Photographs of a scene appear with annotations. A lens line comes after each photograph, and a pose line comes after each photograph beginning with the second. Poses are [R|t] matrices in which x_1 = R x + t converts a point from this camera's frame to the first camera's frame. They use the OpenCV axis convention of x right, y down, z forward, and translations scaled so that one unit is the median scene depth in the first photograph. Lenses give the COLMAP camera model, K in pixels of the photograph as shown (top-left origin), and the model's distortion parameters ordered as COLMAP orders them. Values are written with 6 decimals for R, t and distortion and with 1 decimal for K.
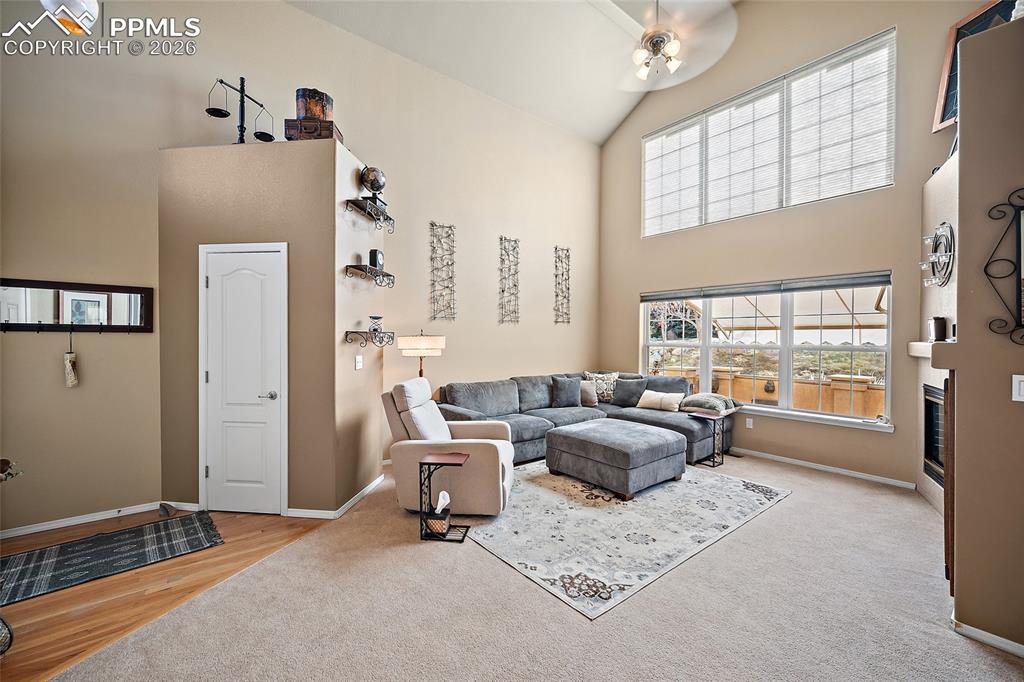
lens RADIAL K [[402.0, 0, 501.0], [0, 402.0, 340.8], [0, 0, 1]] dist [-0.005122, -0.000430]
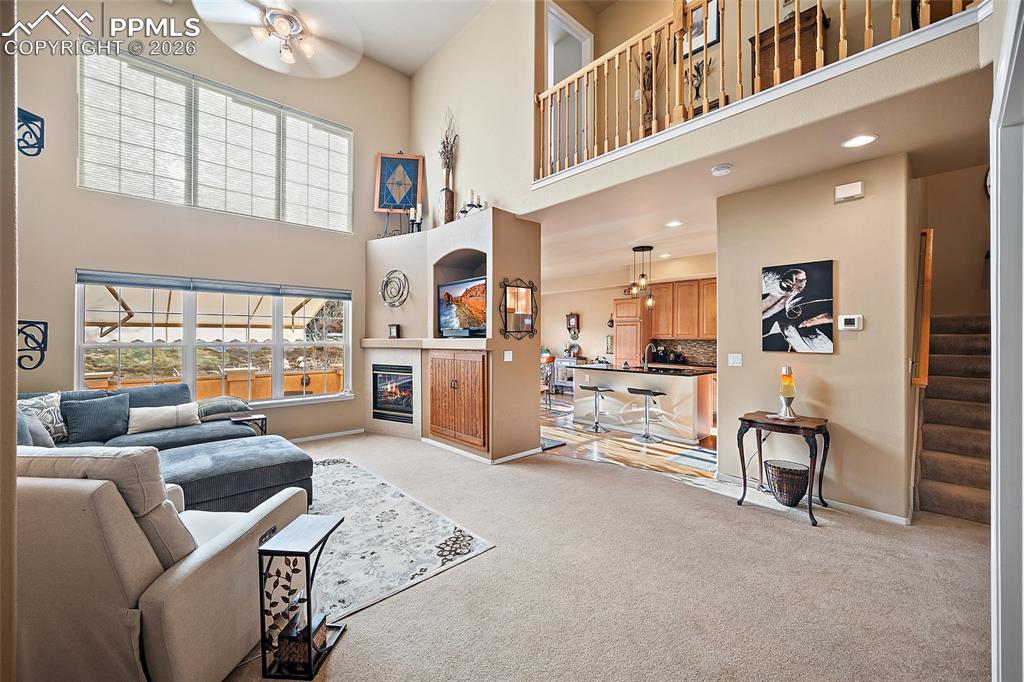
lens RADIAL K [[402.0, 0, 505.9], [0, 402.0, 336.7], [0, 0, 1]] dist [-0.005122, -0.000430]
pose [[-0.069516, -0.003914, 0.997573, -0.458315], [0.006769, 0.999967, 0.004395, -0.005740], [-0.997558, 0.007058, -0.069487, 0.430625]]
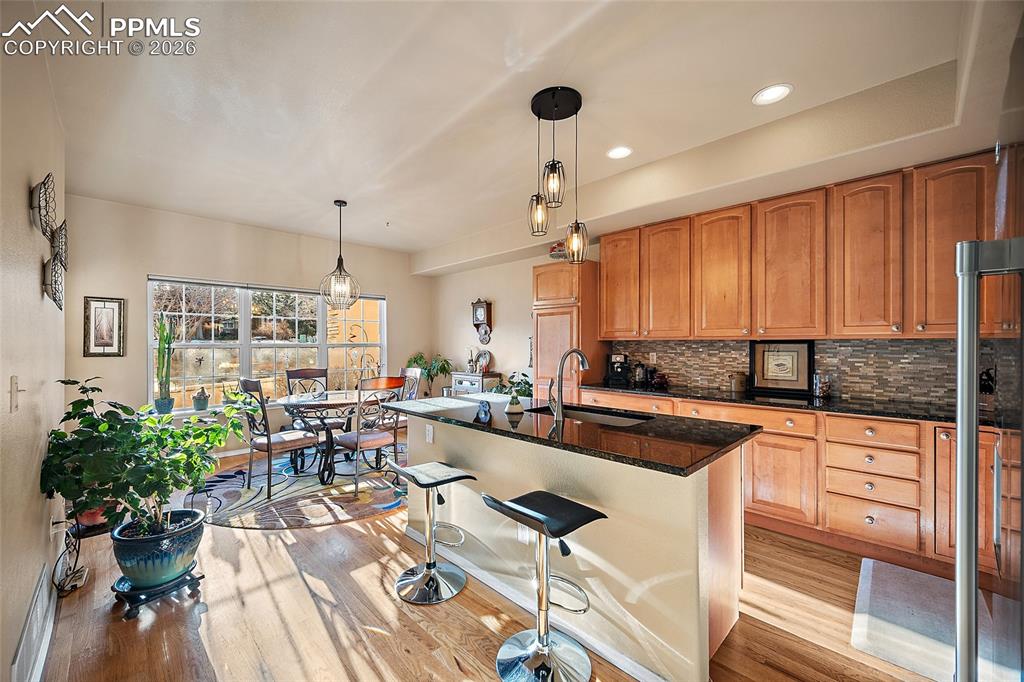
lens RADIAL K [[402.0, 0, 506.0], [0, 402.0, 342.8], [0, 0, 1]] dist [-0.005122, -0.000430]
pose [[-0.119517, -0.000995, 0.992832, 0.308662], [0.012859, 0.999914, 0.002550, 0.015431], [-0.992749, 0.013072, -0.119494, 0.027372]]
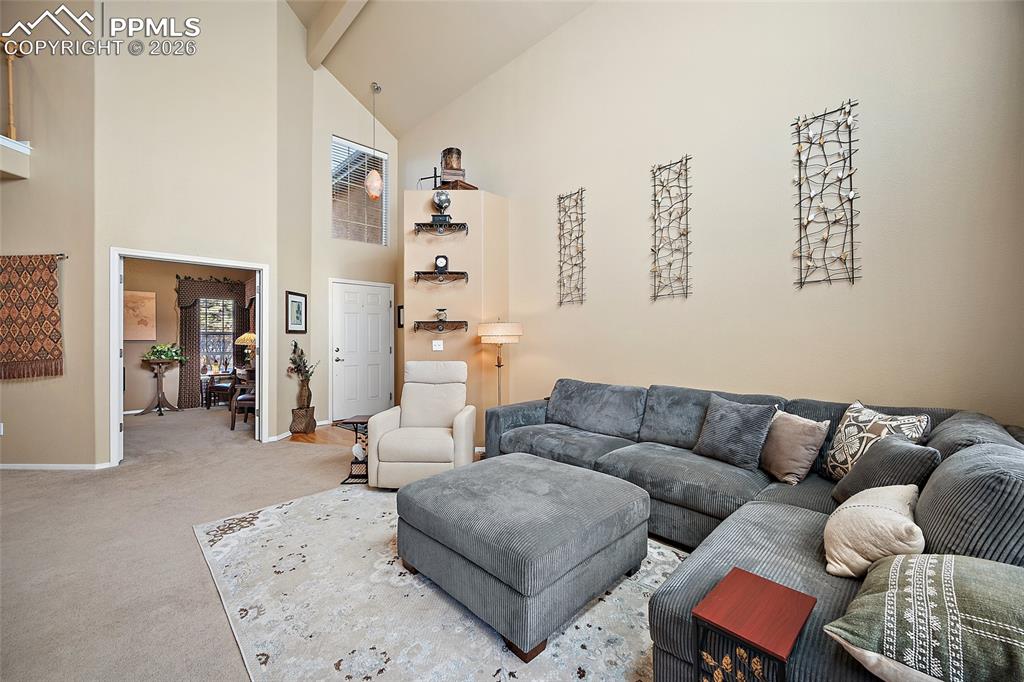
lens RADIAL K [[402.0, 0, 509.0], [0, 402.0, 339.0], [0, 0, 1]] dist [-0.005122, -0.000430]
pose [[0.118263, 0.001900, -0.992980, 0.694006], [-0.005874, 0.999982, 0.001214, 0.021318], [0.992965, 0.005689, 0.118272, 0.775886]]
